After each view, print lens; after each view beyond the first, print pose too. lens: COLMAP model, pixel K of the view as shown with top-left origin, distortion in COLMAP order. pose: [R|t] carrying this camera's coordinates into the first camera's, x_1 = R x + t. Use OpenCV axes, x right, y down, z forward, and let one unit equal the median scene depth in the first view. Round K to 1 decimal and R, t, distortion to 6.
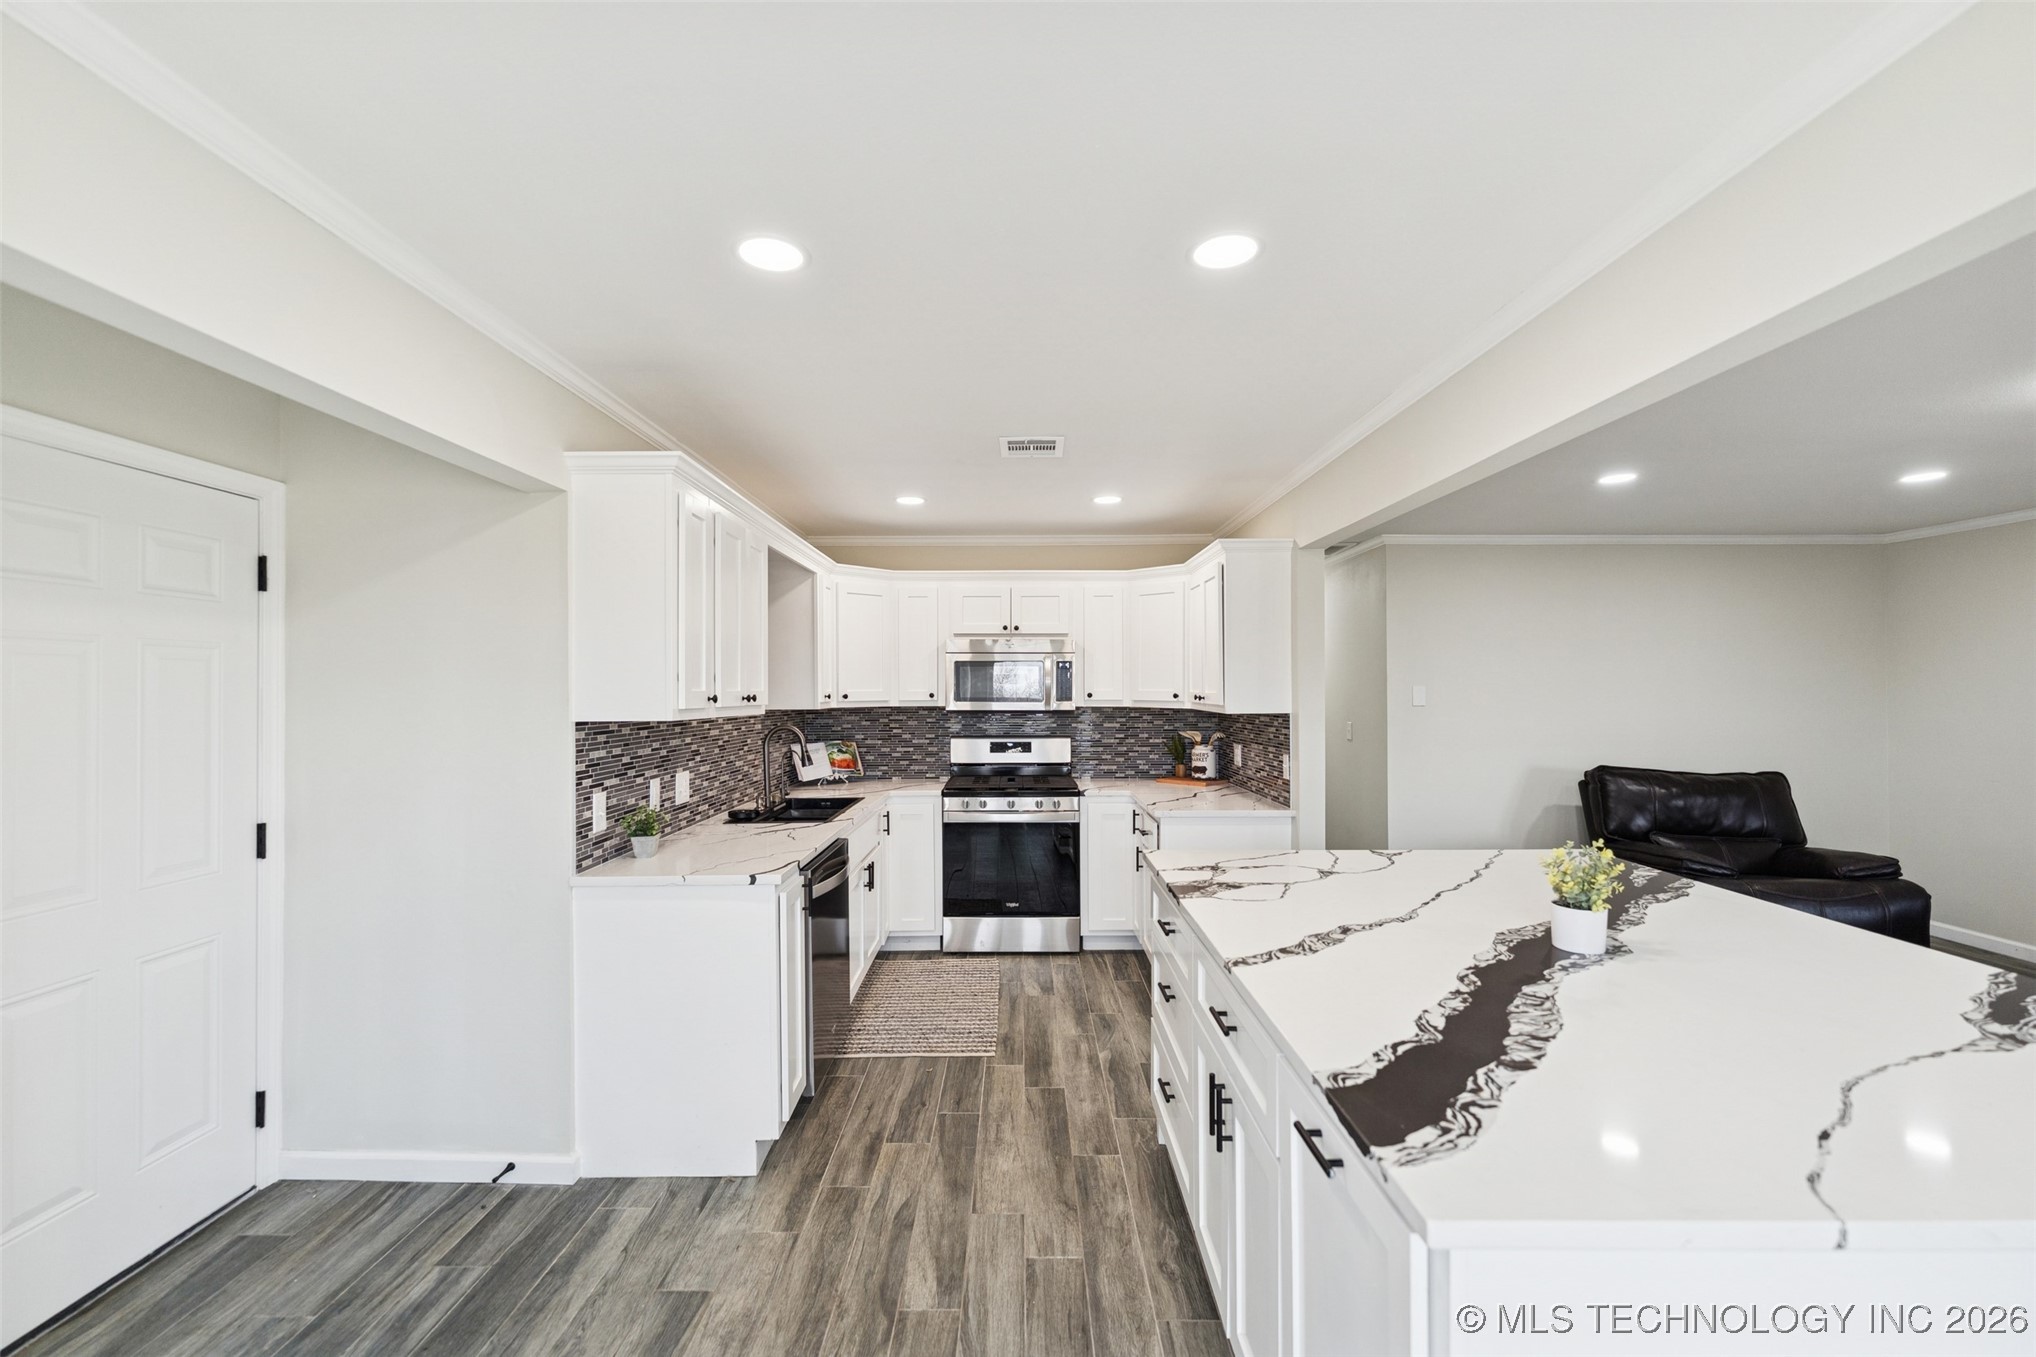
lens RADIAL K [[823.4, 0, 1015.0], [0, 823.4, 687.6], [0, 0, 1]] dist [0.000806, -0.000382]
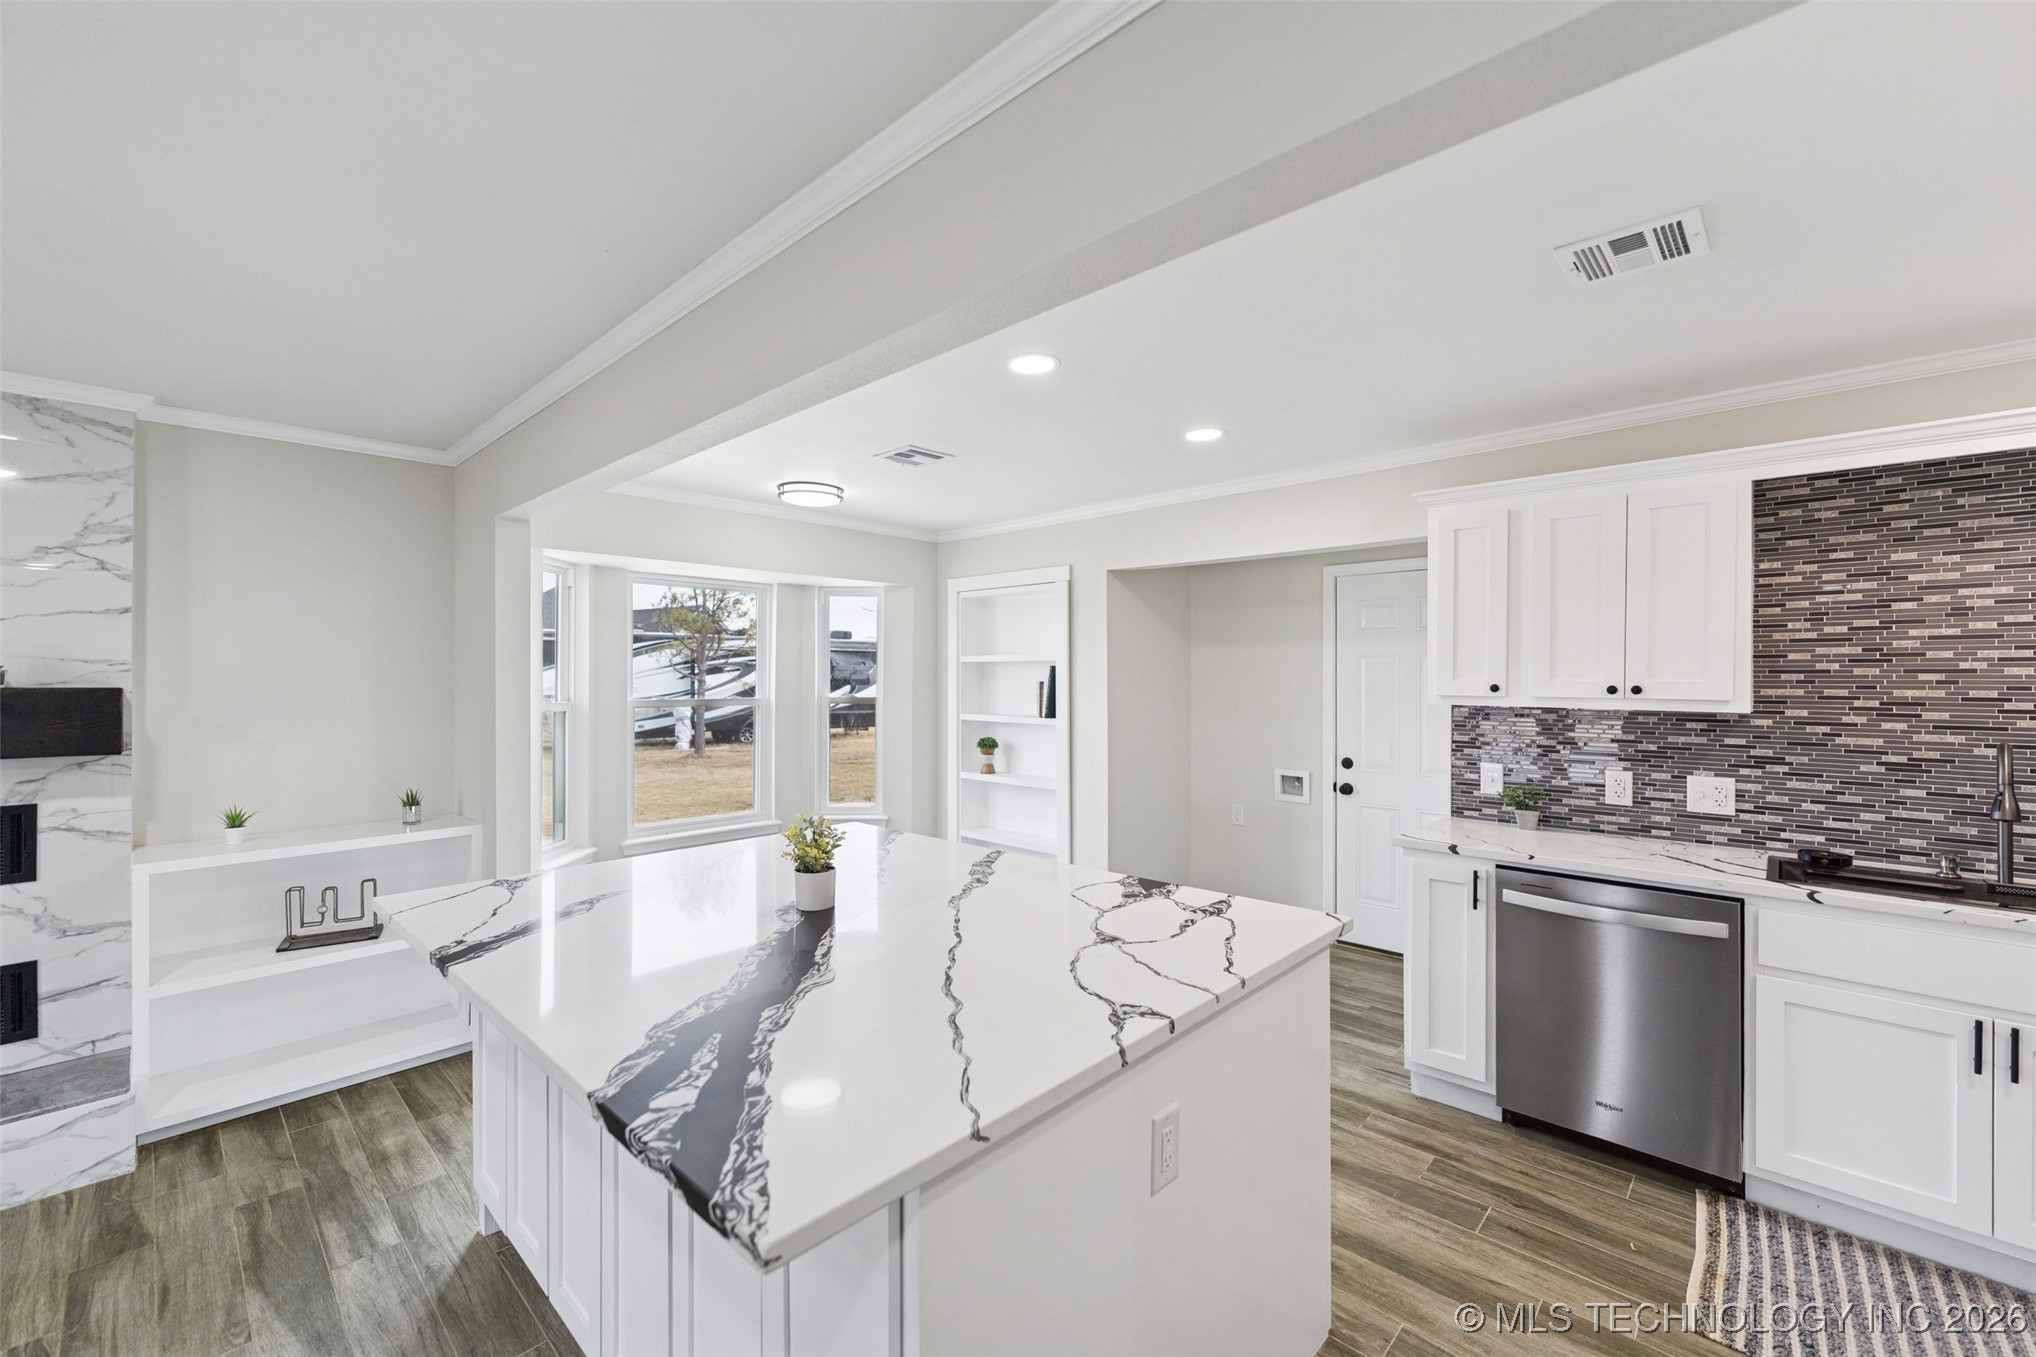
lens RADIAL K [[822.4, 0, 1013.1], [0, 822.4, 673.9], [0, 0, 1]] dist [0.002527, -0.001116]
pose [[-0.682504, -0.000234, -0.730882, 0.826943], [0.002569, 0.999993, -0.002719, -0.003726], [0.730877, -0.003734, -0.682499, 1.230915]]
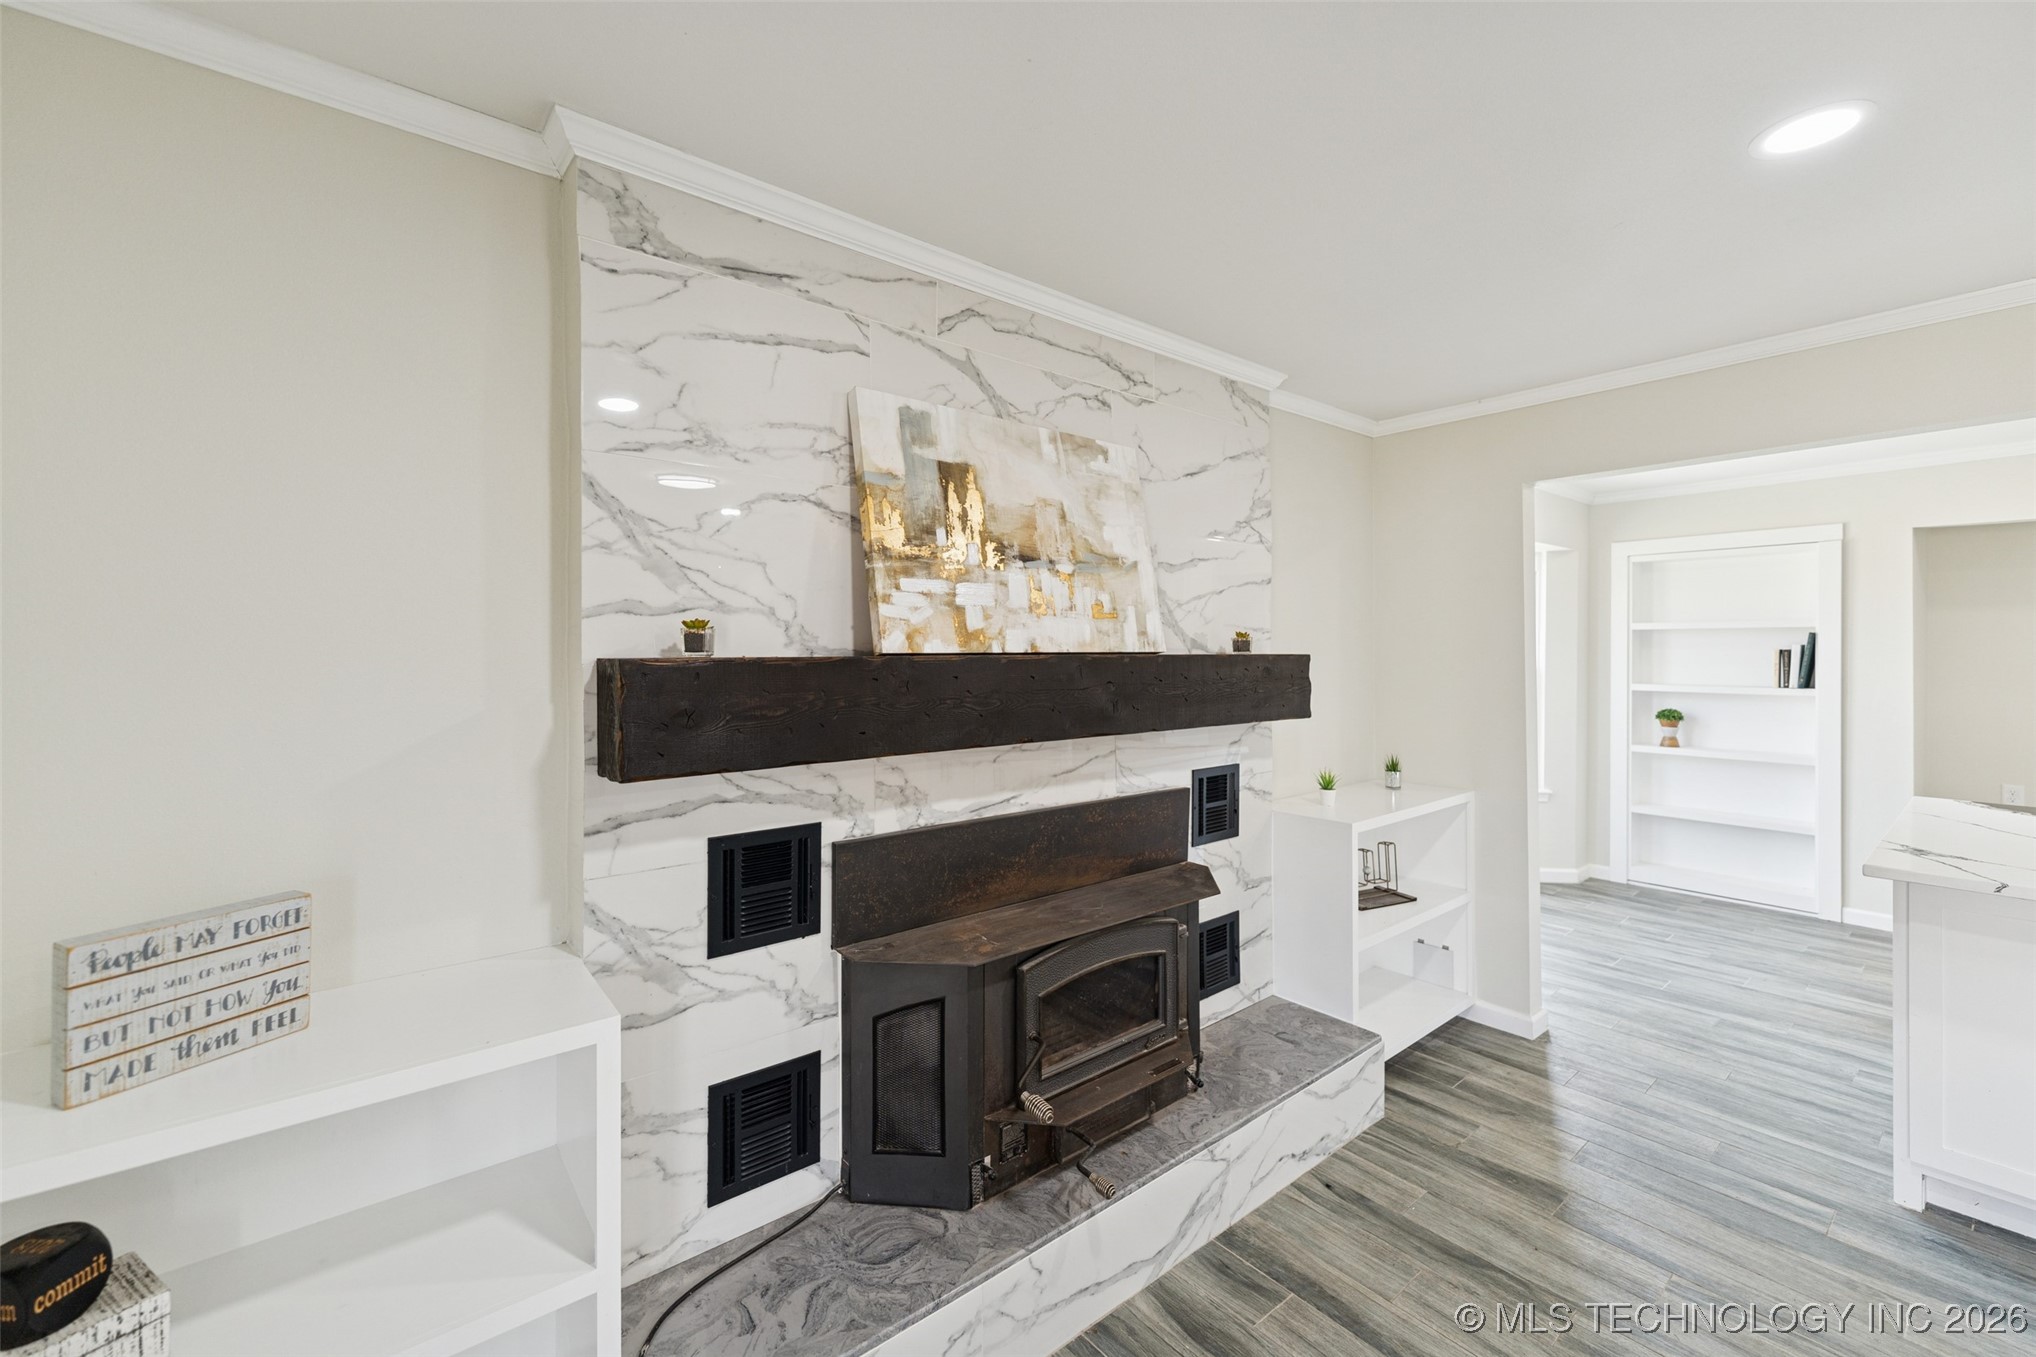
lens RADIAL K [[831.1, 0, 1020.3], [0, 831.1, 655.6], [0, 0, 1]] dist [0.002505, 0.000076]
pose [[-0.770839, 0.009514, -0.636959, 1.725937], [0.005833, 0.999952, 0.007877, -0.001707], [0.637004, 0.002357, -0.770857, 0.398749]]
